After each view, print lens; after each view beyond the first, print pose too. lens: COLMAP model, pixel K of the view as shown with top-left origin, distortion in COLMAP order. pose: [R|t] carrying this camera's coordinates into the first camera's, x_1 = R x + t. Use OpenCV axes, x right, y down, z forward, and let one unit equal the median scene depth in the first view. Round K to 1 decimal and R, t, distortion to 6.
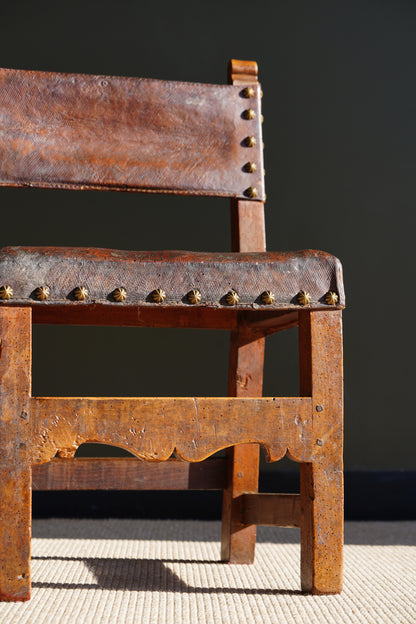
lens RADIAL K [[1696.2, 0, 159.9], [0, 1696.2, 404.5], [0, 0, 1]] dist [-0.167267, -0.017695]
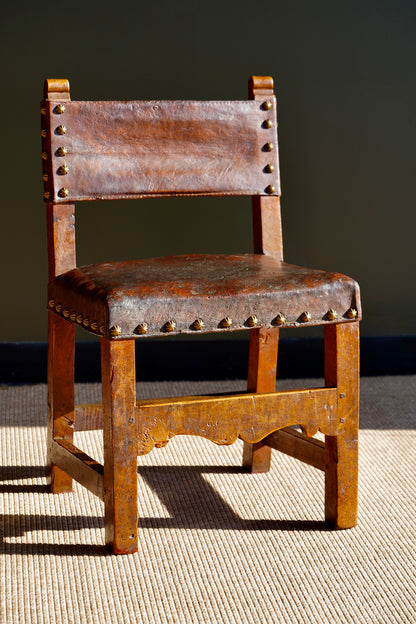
lens RADIAL K [[1696.2, 0, 159.9], [0, 1696.2, 404.5], [0, 0, 1]] dist [-0.167267, -0.017695]
pose [[0.994294, -0.035004, 0.100771, -0.183370], [0.010203, 0.971507, 0.236789, -0.307854], [-0.106188, -0.234410, 0.966321, -0.278701]]
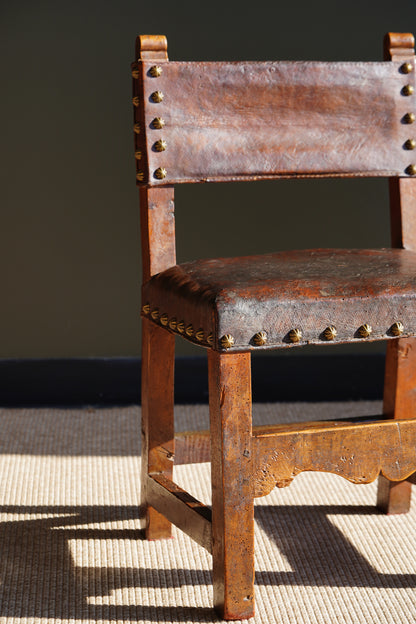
lens RADIAL K [[1696.2, 0, 159.9], [0, 1696.2, 404.5], [0, 0, 1]] dist [-0.167267, -0.017695]
pose [[0.998245, -0.036293, 0.046792, -0.175142], [0.024853, 0.973987, 0.225237, -0.253722], [-0.053750, -0.223679, 0.973180, -0.027887]]
